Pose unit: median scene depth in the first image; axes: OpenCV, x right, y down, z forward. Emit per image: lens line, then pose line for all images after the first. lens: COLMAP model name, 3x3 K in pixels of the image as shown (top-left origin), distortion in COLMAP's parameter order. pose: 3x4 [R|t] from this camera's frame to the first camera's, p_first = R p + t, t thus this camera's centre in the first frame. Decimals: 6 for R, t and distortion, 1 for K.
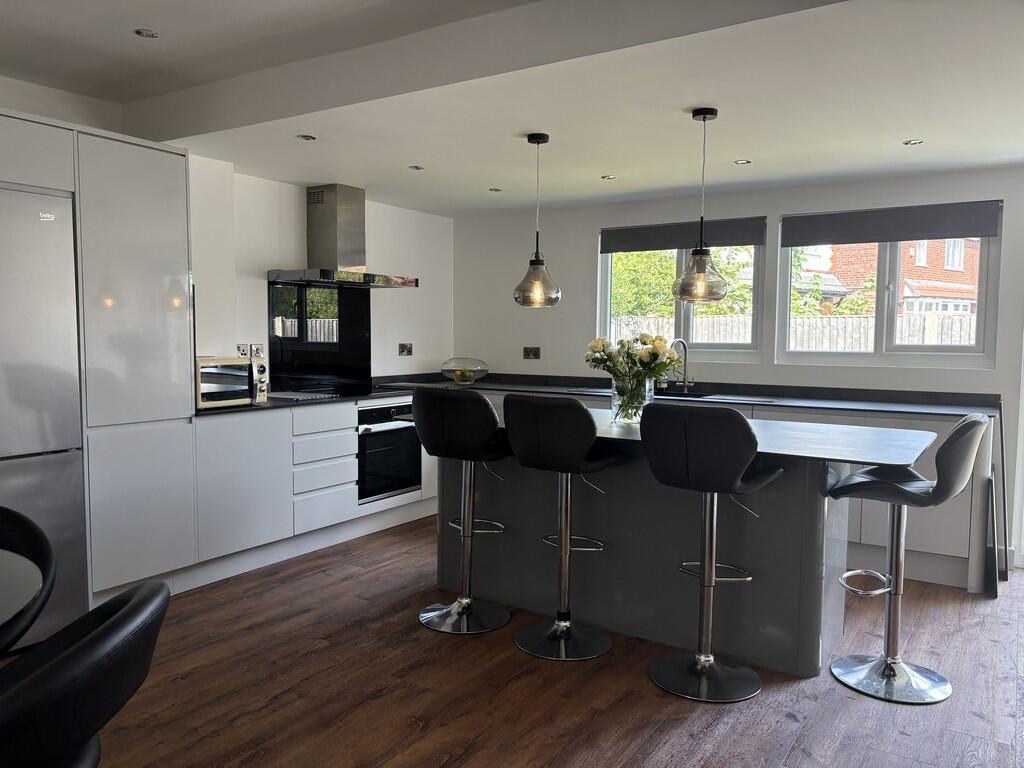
lens RADIAL K [[773.2, 0, 514.0], [0, 773.2, 385.8], [0, 0, 1]] dist [0.047037, -0.037720]
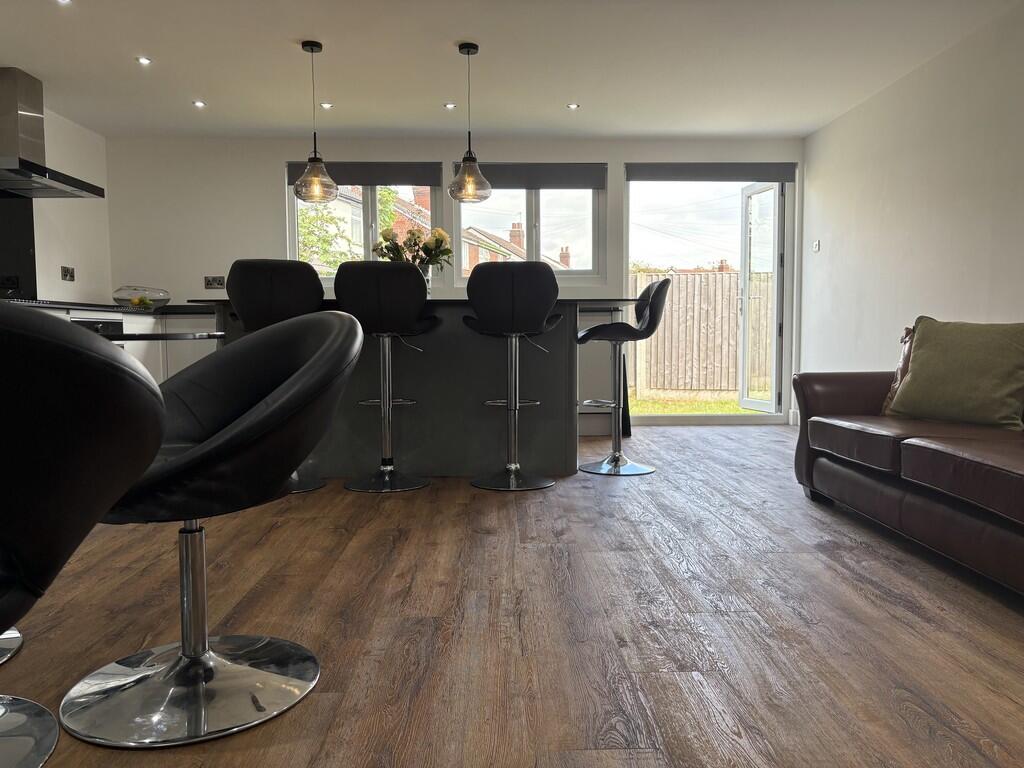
lens RADIAL K [[773.2, 0, 510.9], [0, 773.2, 383.9], [0, 0, 1]] dist [0.047037, -0.037720]
pose [[0.824405, -0.049885, 0.563797, -0.323617], [0.052079, 0.998568, 0.012202, 0.132096], [-0.563599, 0.019303, 0.825823, -0.045369]]
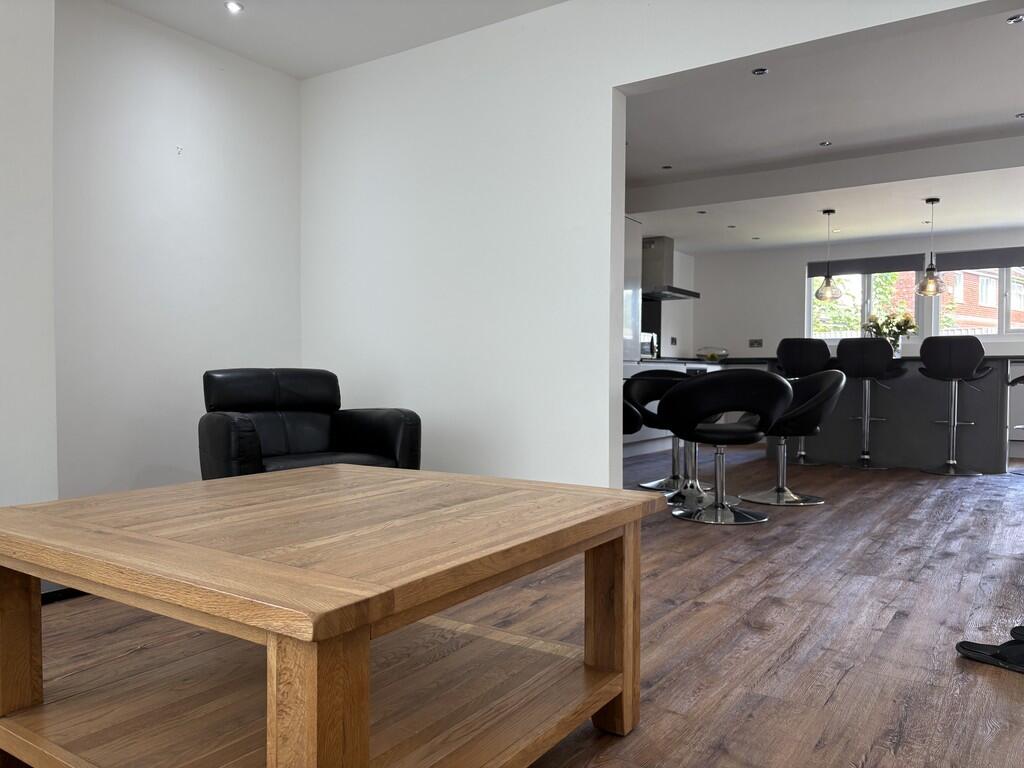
lens RADIAL K [[773.2, 0, 517.3], [0, 773.2, 389.5], [0, 0, 1]] dist [0.047037, -0.037720]
pose [[0.999916, -0.001593, -0.012880, -0.597282], [0.000934, 0.998696, -0.051034, 0.176648], [0.012944, 0.051018, 0.998614, -0.746246]]
